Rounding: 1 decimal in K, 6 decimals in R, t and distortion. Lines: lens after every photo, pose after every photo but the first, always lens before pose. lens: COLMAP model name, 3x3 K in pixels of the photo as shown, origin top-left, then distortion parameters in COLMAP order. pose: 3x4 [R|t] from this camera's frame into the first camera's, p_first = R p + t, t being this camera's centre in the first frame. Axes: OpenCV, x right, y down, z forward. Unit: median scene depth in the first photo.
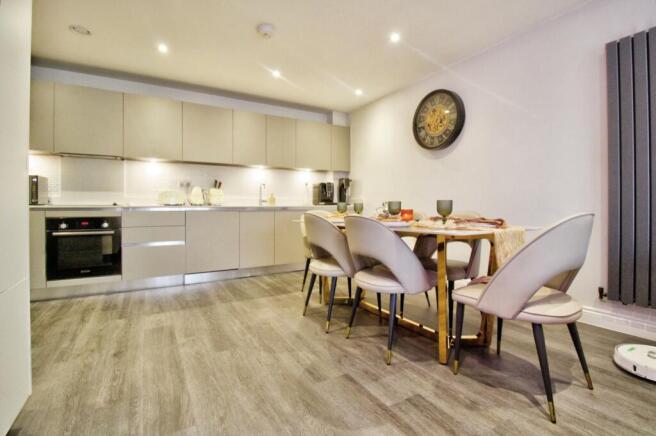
lens RADIAL K [[312.8, 0, 329.9], [0, 312.8, 205.5], [0, 0, 1]] dist [-0.019312, -0.000323]
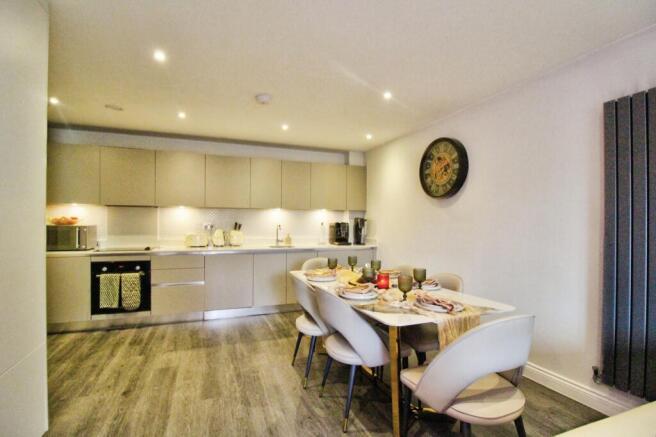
lens RADIAL K [[313.6, 0, 320.8], [0, 313.6, 221.8], [0, 0, 1]] dist [-0.022091, -0.000222]
pose [[0.984601, 0.006541, -0.174696, 0.159582], [-0.007269, 0.999967, -0.003531, -0.112142], [0.174667, 0.004747, 0.984616, -0.035223]]
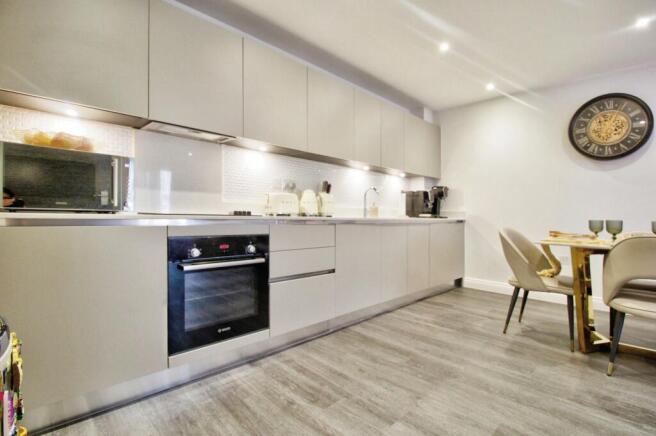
lens RADIAL K [[311.3, 0, 328.0], [0, 311.3, 218.0], [0, 0, 1]] dist [-0.025159, -0.000304]
pose [[0.970981, 0.018760, 0.238421, -0.723146], [-0.022087, 0.999692, 0.011290, -0.006381], [-0.238136, -0.016228, 0.971096, 0.386002]]
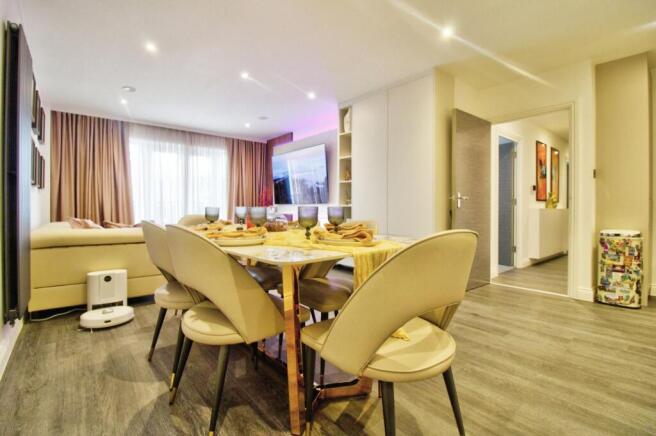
lens RADIAL K [[313.0, 0, 329.9], [0, 313.0, 212.2], [0, 0, 1]] dist [-0.024537, -0.000528]
pose [[-0.985866, 0.000528, -0.167536, 0.130415], [-0.000699, 0.999973, 0.007268, -0.002618], [0.167535, 0.007282, -0.985839, 1.367777]]
